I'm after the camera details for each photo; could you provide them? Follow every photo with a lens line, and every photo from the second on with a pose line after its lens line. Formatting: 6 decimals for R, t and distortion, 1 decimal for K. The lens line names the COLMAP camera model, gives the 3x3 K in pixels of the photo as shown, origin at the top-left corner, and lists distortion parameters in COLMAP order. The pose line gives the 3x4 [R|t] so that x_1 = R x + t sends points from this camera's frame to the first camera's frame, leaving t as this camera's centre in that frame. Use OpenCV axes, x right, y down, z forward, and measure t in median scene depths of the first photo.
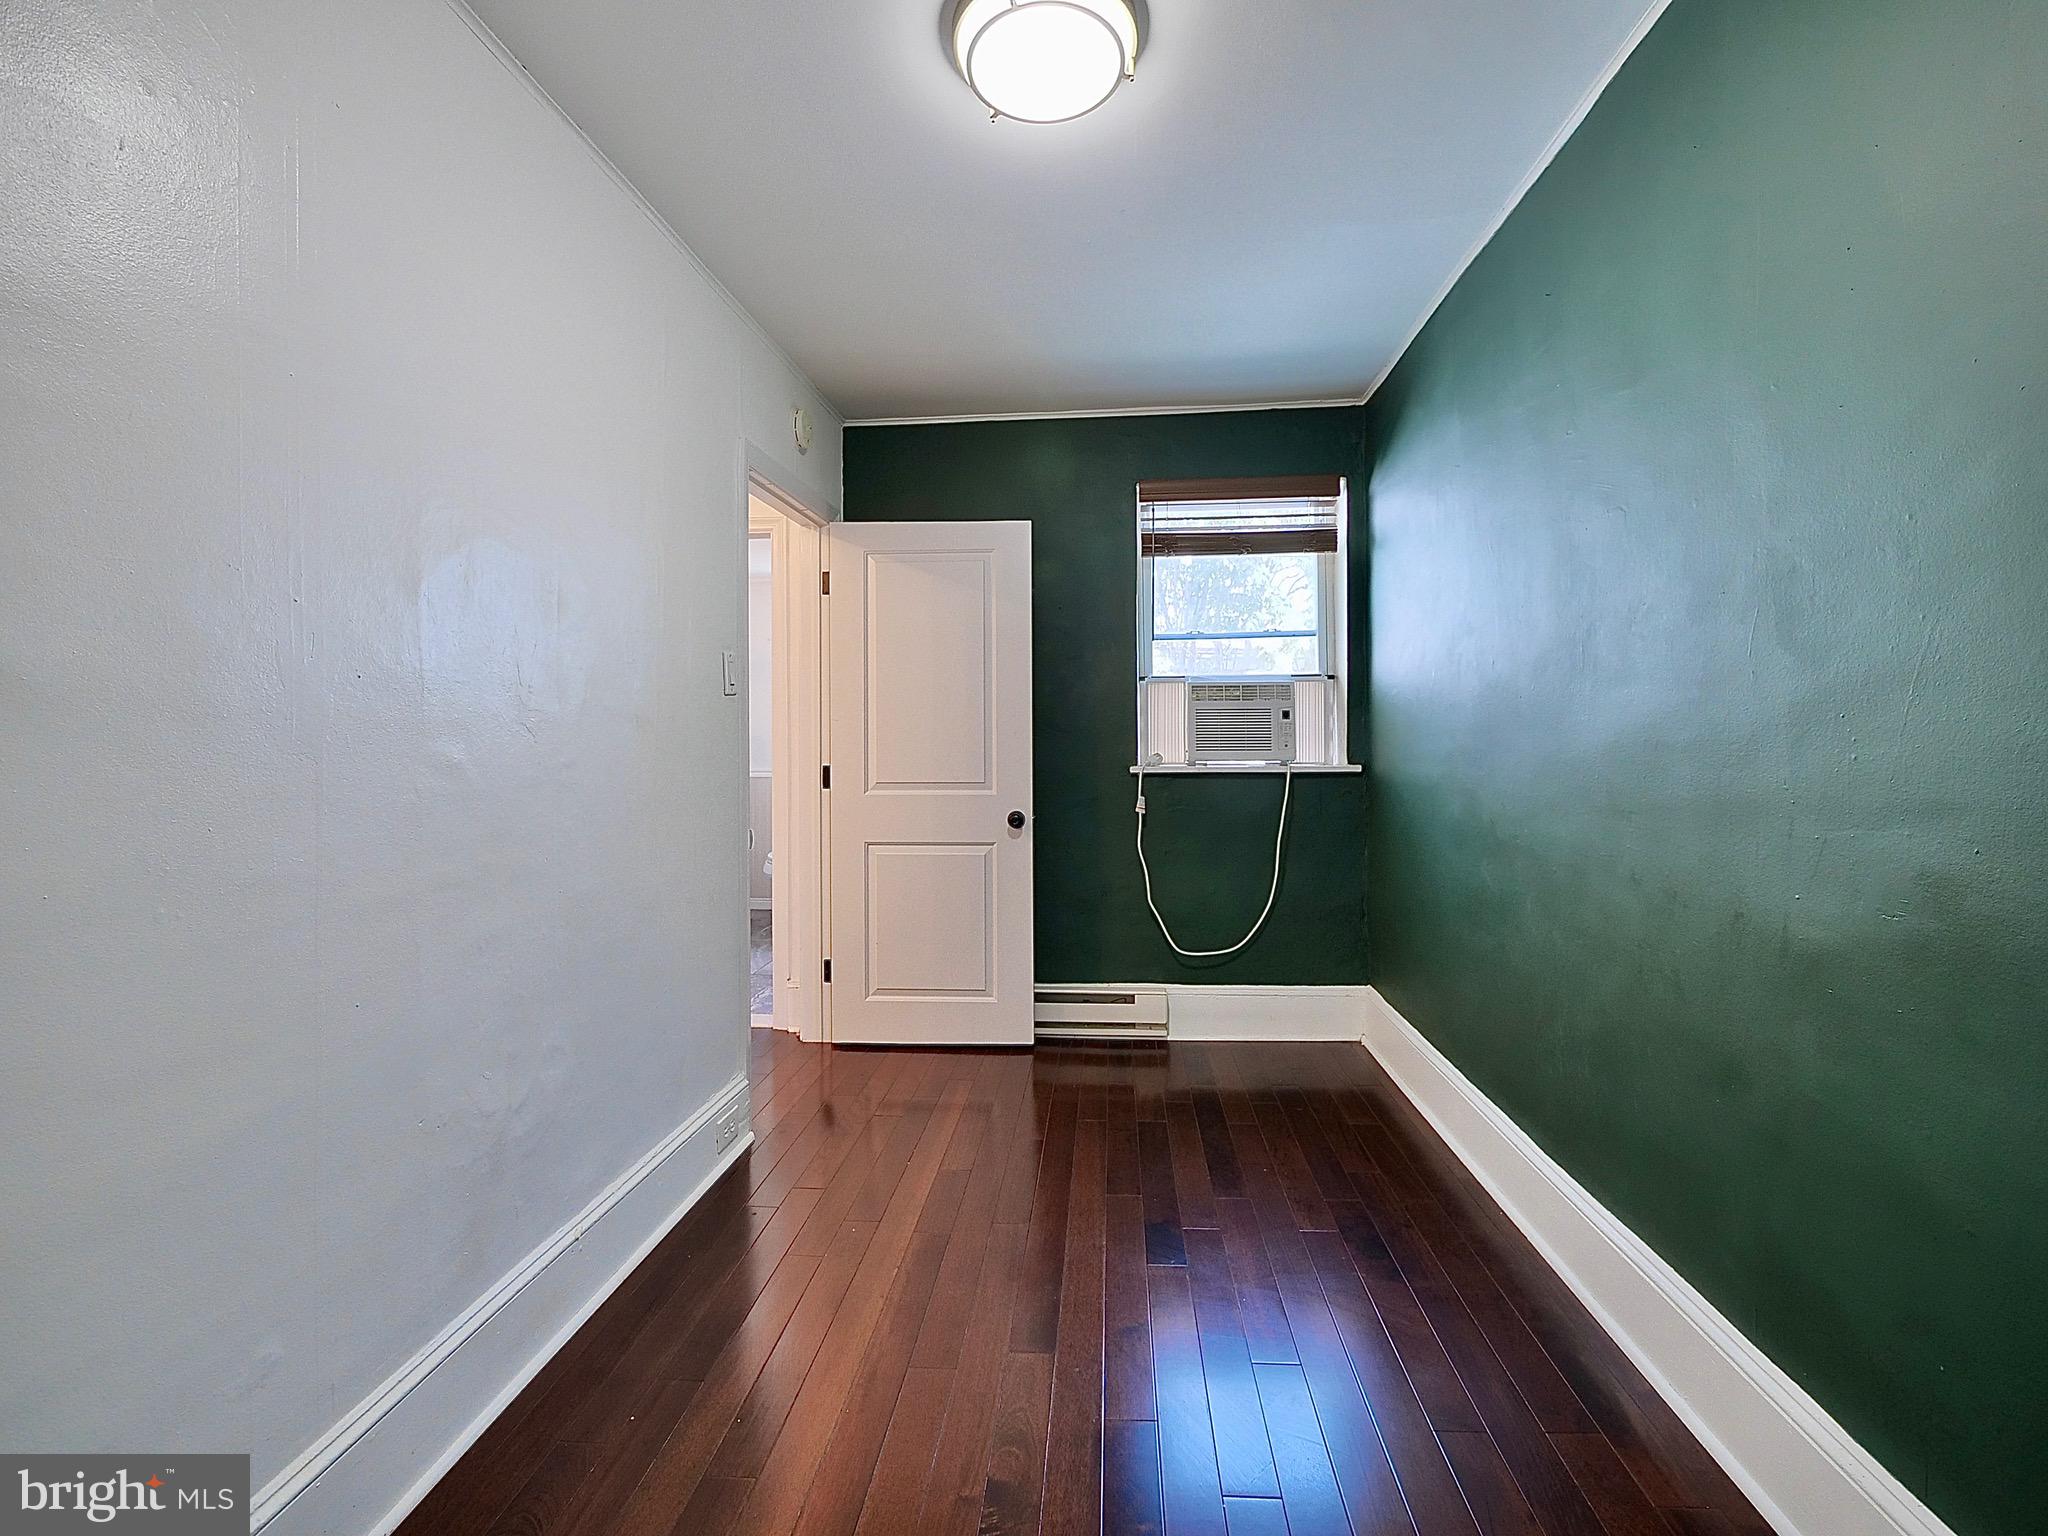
lens RADIAL K [[910.4, 0, 1039.8], [0, 910.4, 741.9], [0, 0, 1]] dist [-0.003179, -0.000474]
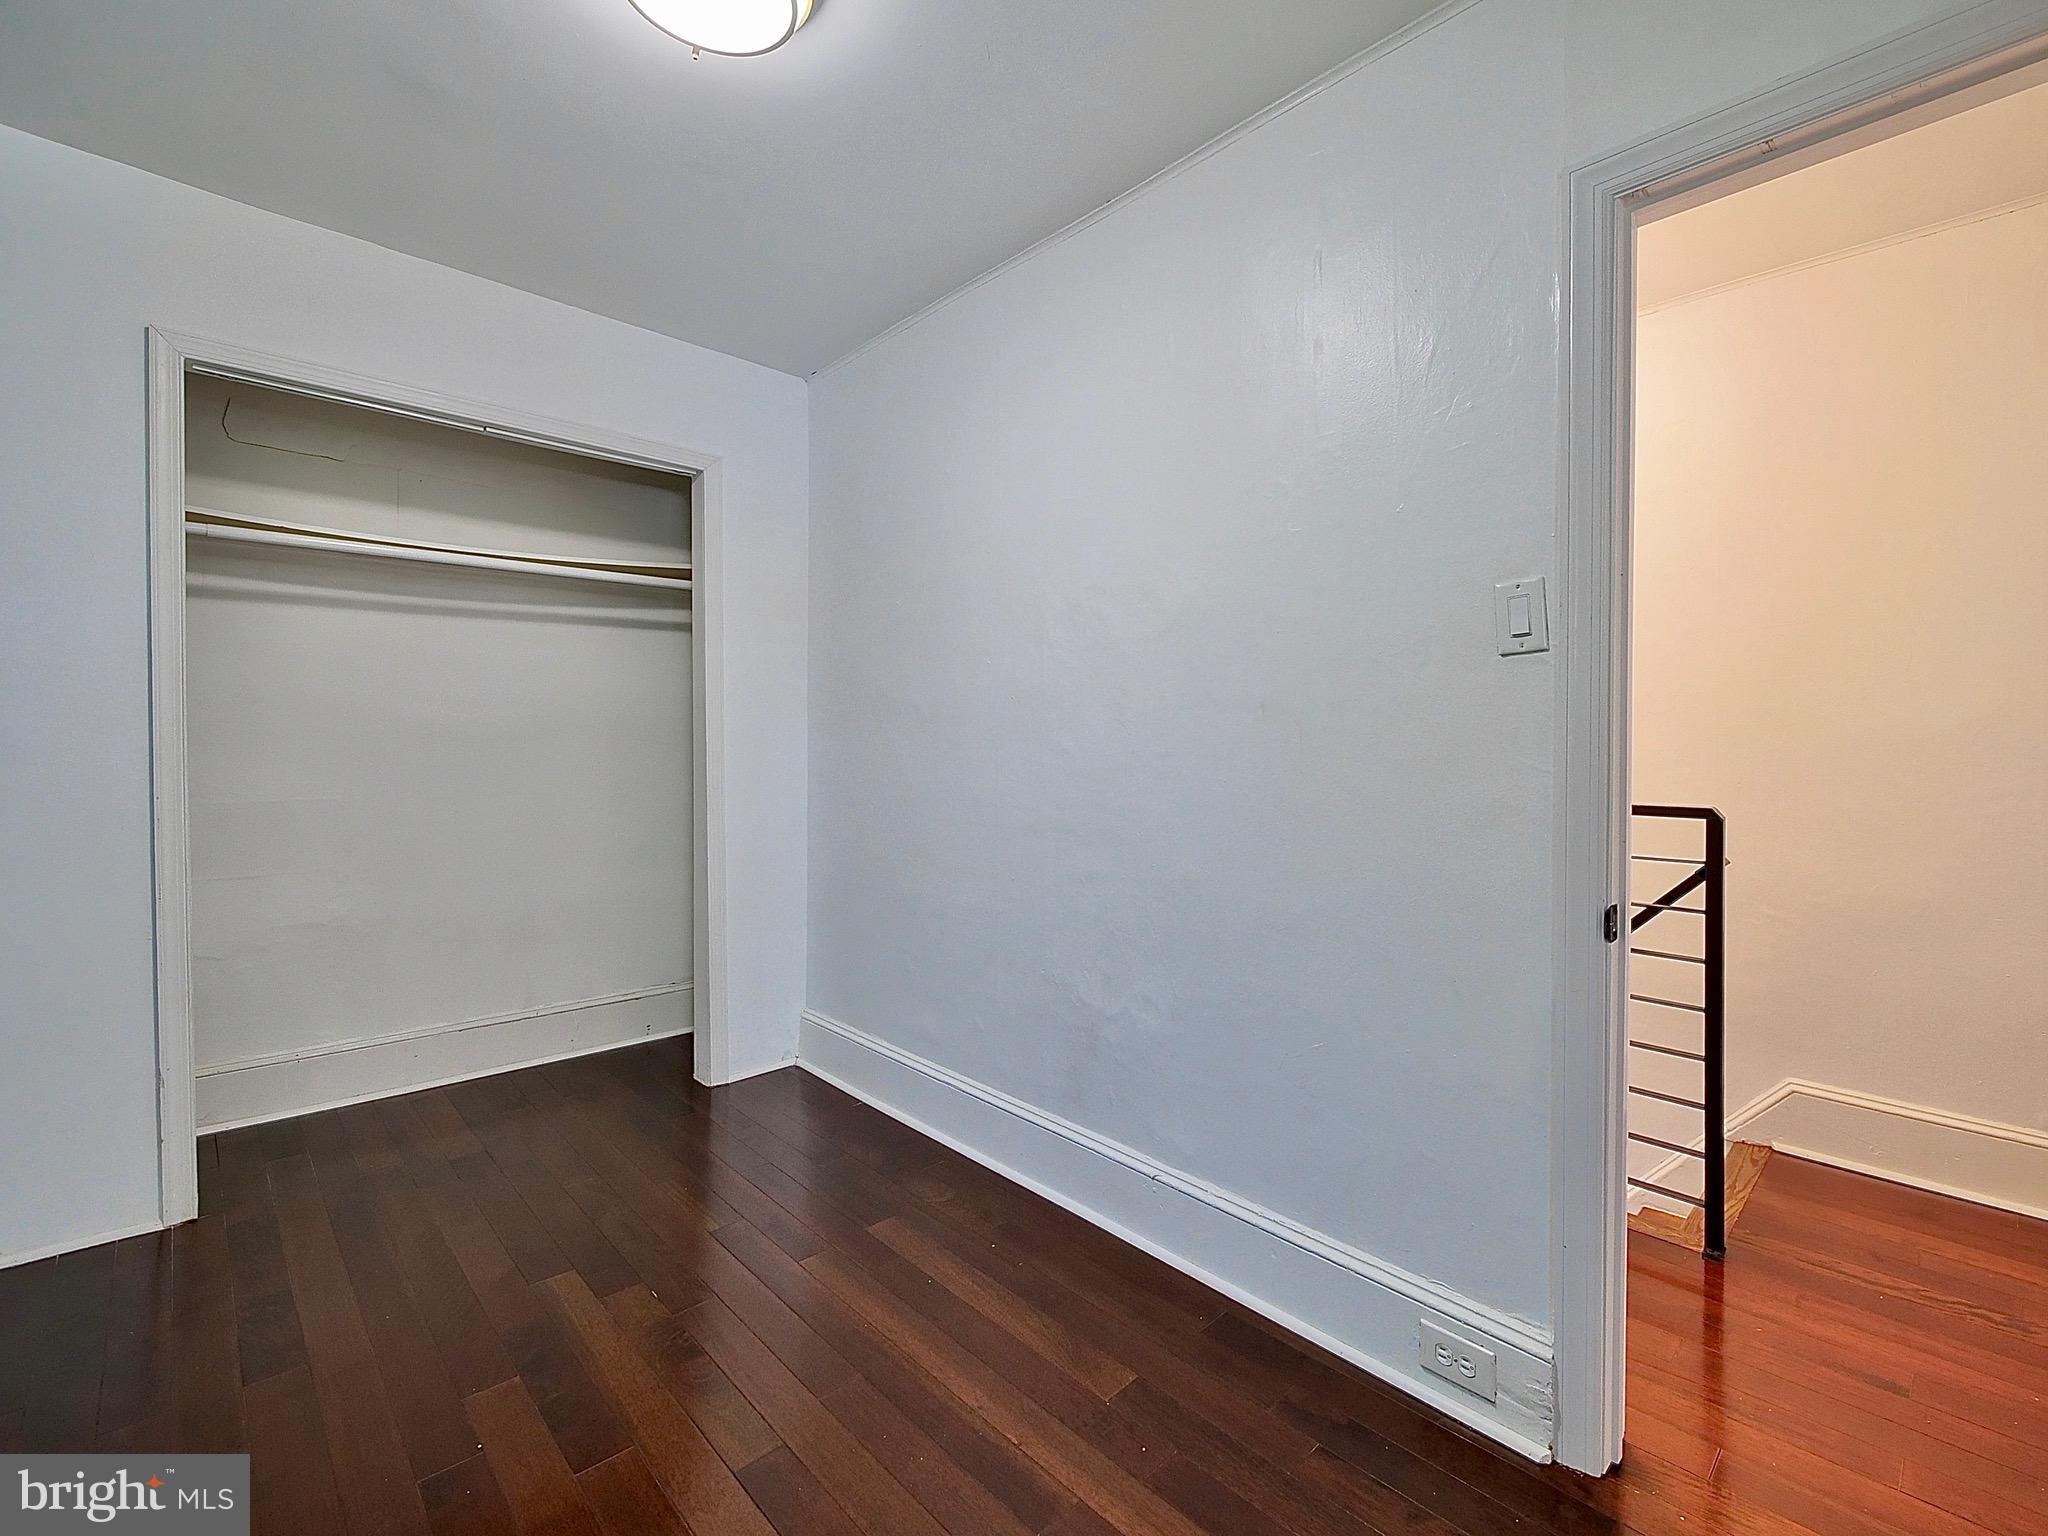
lens RADIAL K [[910.4, 0, 1039.8], [0, 910.4, 741.9], [0, 0, 1]] dist [-0.003179, -0.000474]
pose [[-0.676440, 0.010524, -0.736422, 0.423630], [0.006065, 0.999944, 0.008719, -0.001249], [0.736473, 0.001431, -0.676466, 1.736760]]
